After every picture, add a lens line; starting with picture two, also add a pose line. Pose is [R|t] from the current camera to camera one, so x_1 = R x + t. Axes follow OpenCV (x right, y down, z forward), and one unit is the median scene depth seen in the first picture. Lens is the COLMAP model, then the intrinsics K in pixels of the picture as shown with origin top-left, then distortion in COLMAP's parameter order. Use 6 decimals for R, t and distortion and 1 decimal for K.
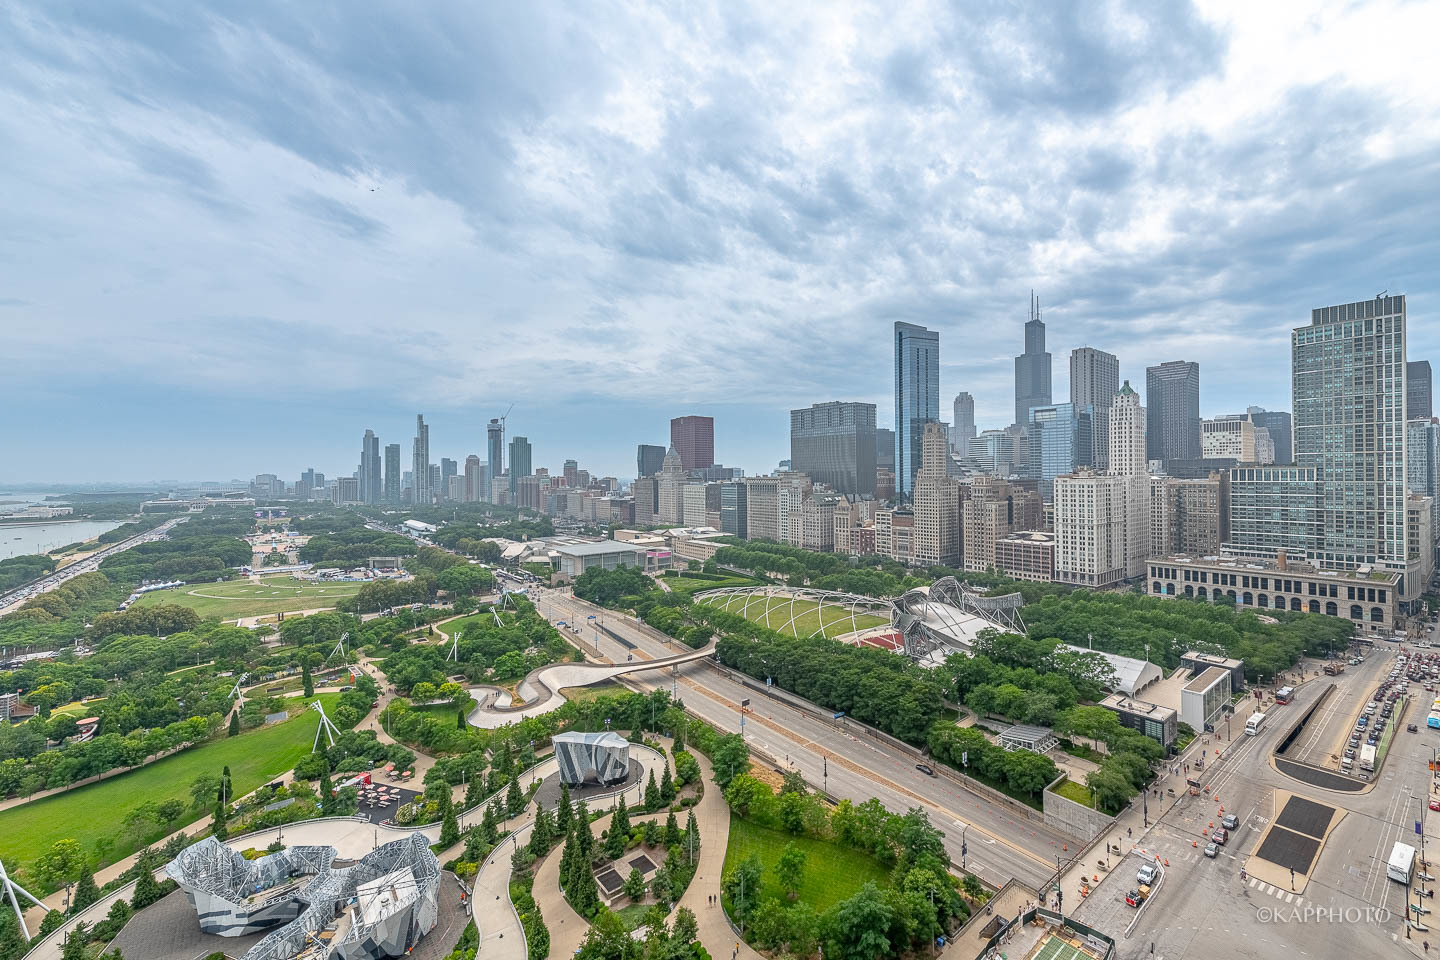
lens RADIAL K [[575.9, 0, 723.5], [0, 575.9, 473.3], [0, 0, 1]] dist [0.010471, -0.002539]
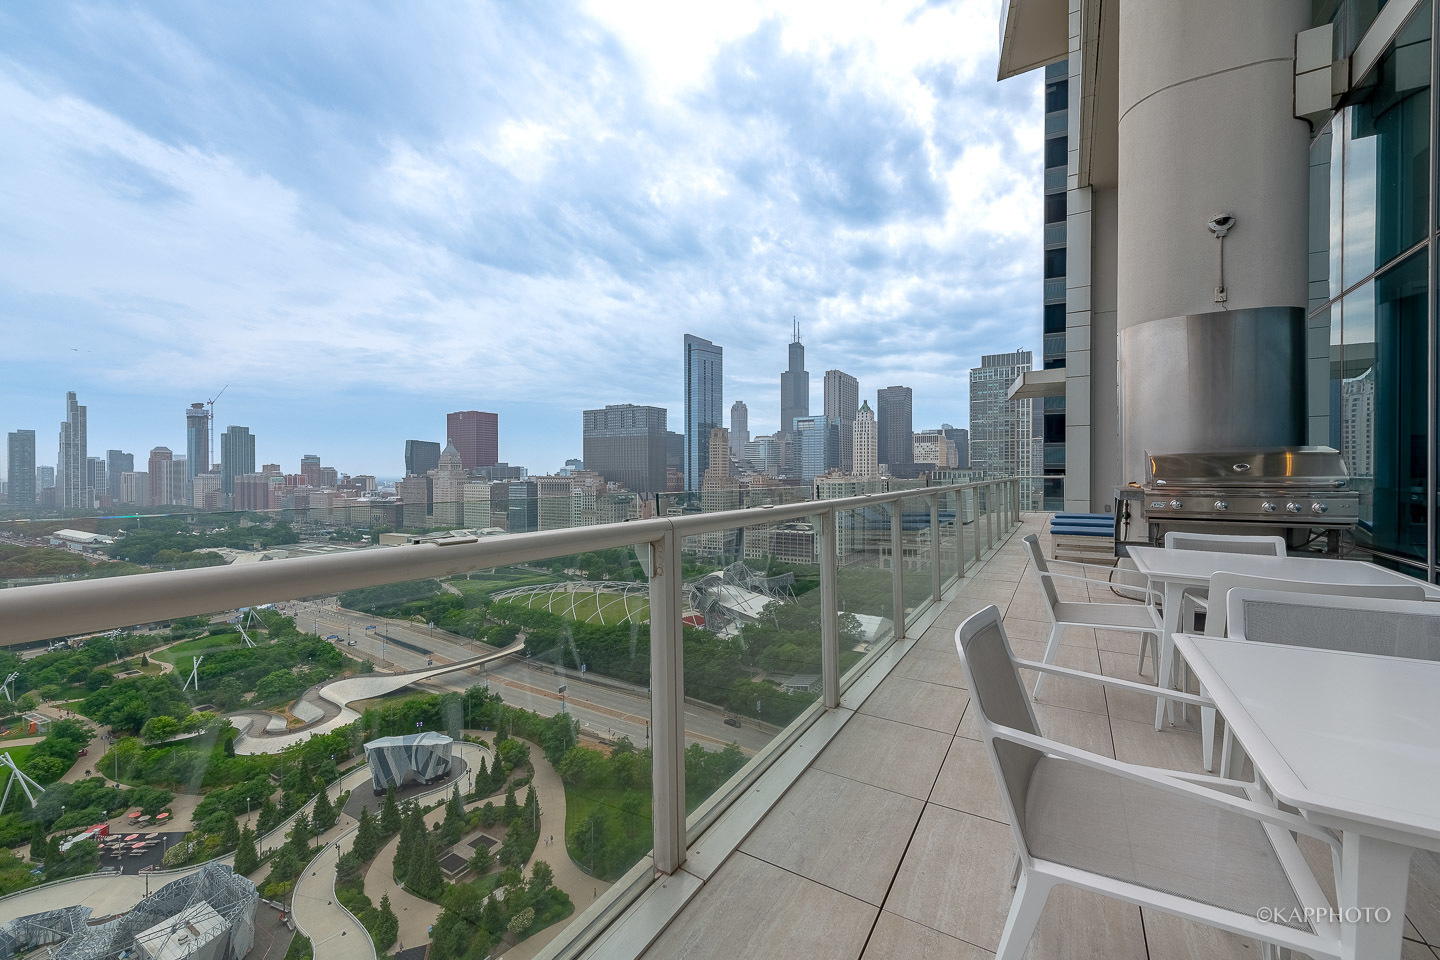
lens RADIAL K [[580.1, 0, 697.2], [0, 580.1, 480.5], [0, 0, 1]] dist [0.000641, -0.000473]
pose [[0.942411, 0.002527, 0.334449, -0.075600], [-0.006979, 0.999902, 0.012111, 0.001066], [-0.334385, -0.013747, 0.942336, -0.069039]]
